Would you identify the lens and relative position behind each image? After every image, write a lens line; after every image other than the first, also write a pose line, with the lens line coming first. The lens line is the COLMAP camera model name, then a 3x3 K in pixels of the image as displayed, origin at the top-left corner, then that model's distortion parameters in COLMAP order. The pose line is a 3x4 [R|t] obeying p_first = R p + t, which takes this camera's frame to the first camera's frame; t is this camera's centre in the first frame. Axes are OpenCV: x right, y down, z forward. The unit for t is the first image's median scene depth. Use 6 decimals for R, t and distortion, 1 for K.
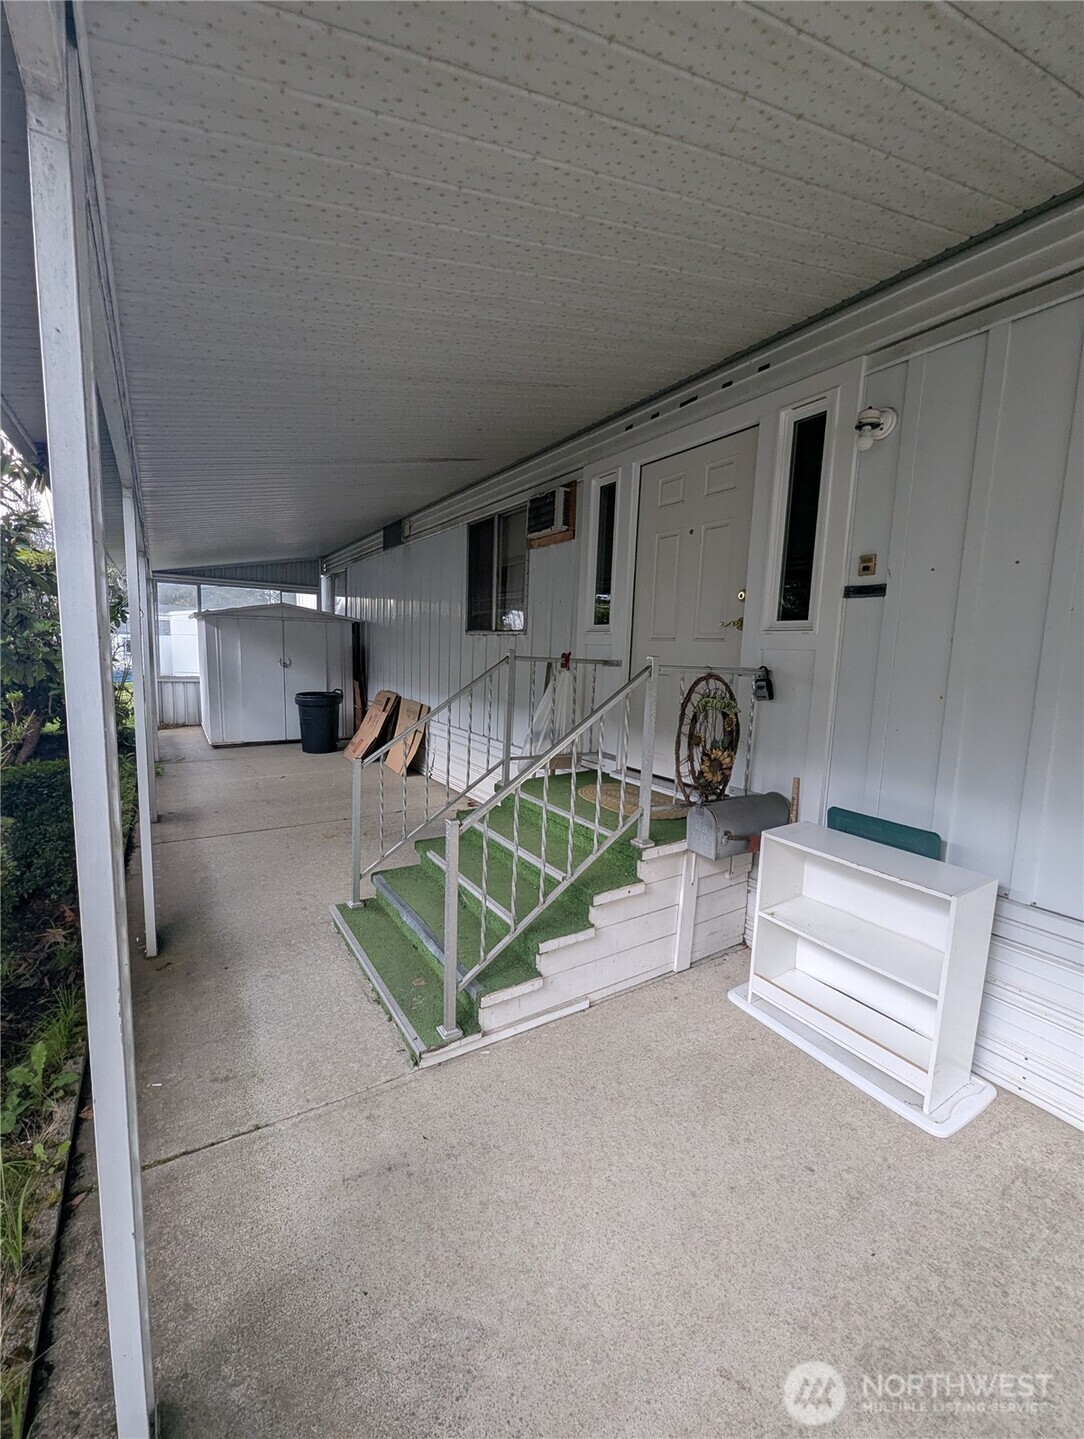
lens RADIAL K [[597.0, 0, 535.3], [0, 597.0, 724.2], [0, 0, 1]] dist [-0.000497, -0.000375]
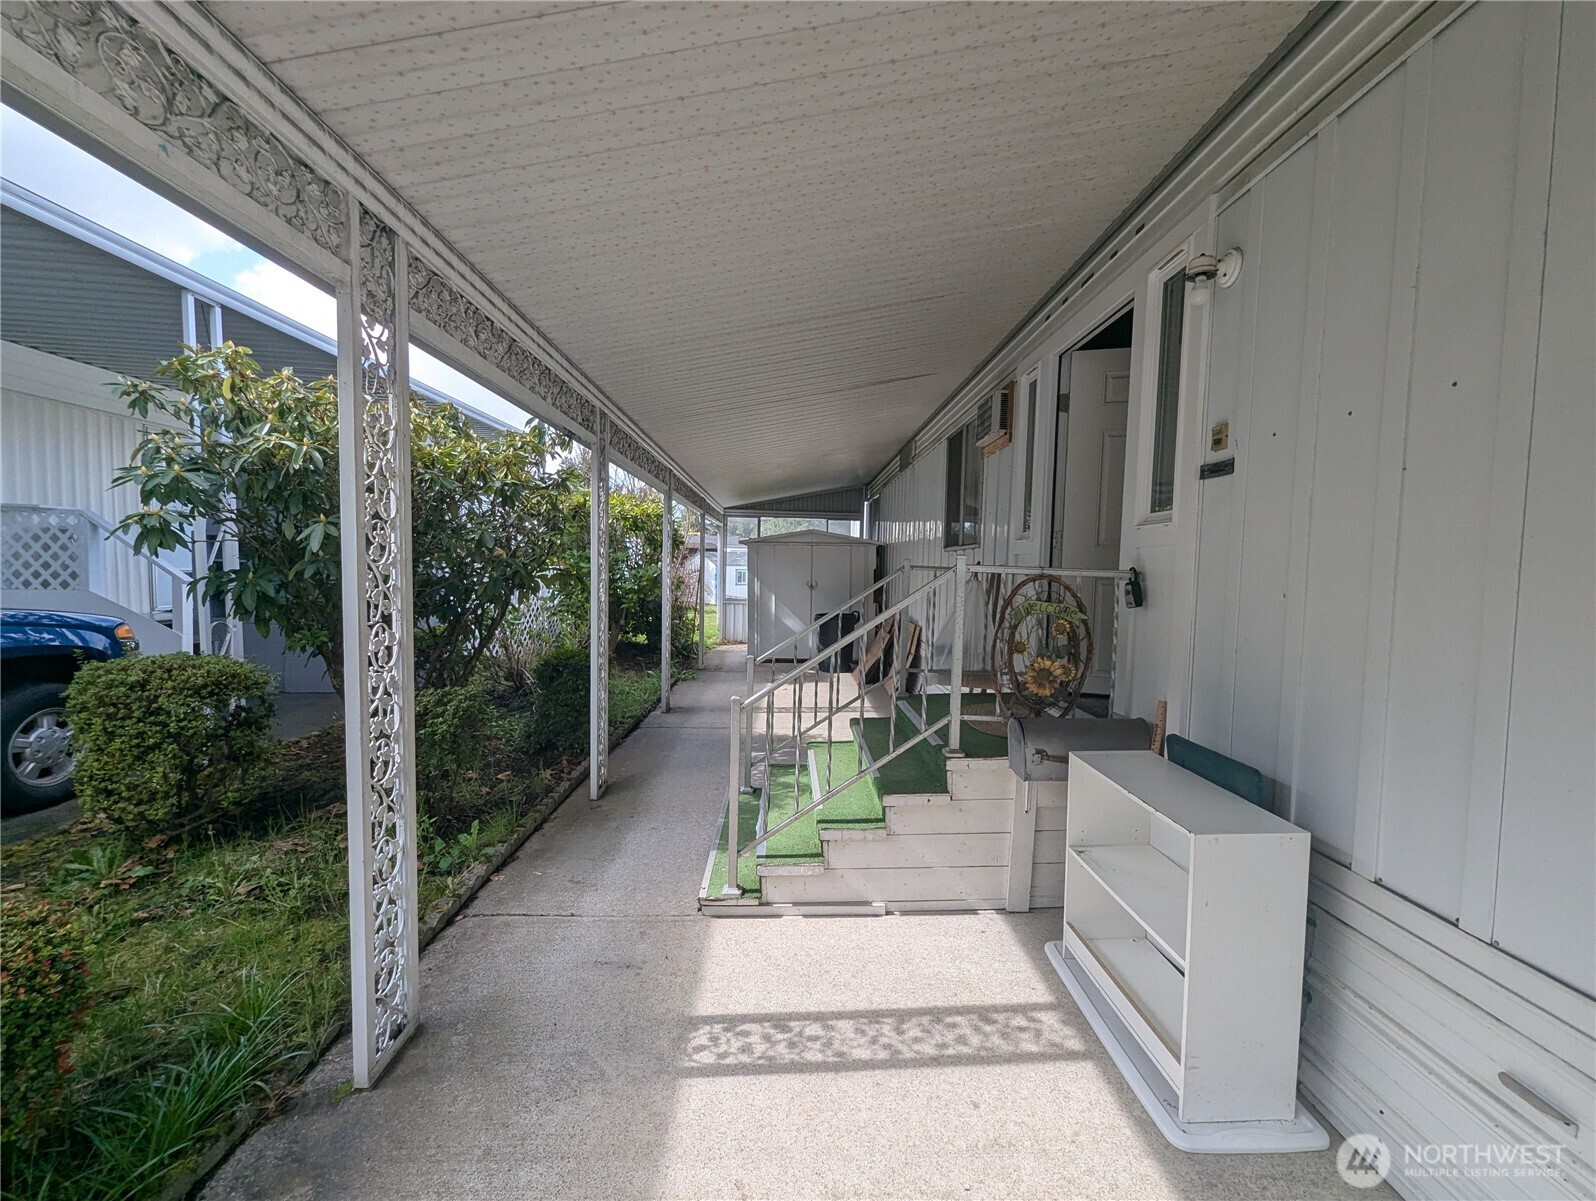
lens RADIAL K [[662.1, 0, 806.9], [0, 662.1, 608.3], [0, 0, 1]] dist [-0.000497, -0.000375]
pose [[0.864893, 0.014335, -0.501752, 0.457746], [-0.056175, 0.996077, -0.068374, 0.051082], [0.498803, 0.087323, 0.862305, -0.033795]]
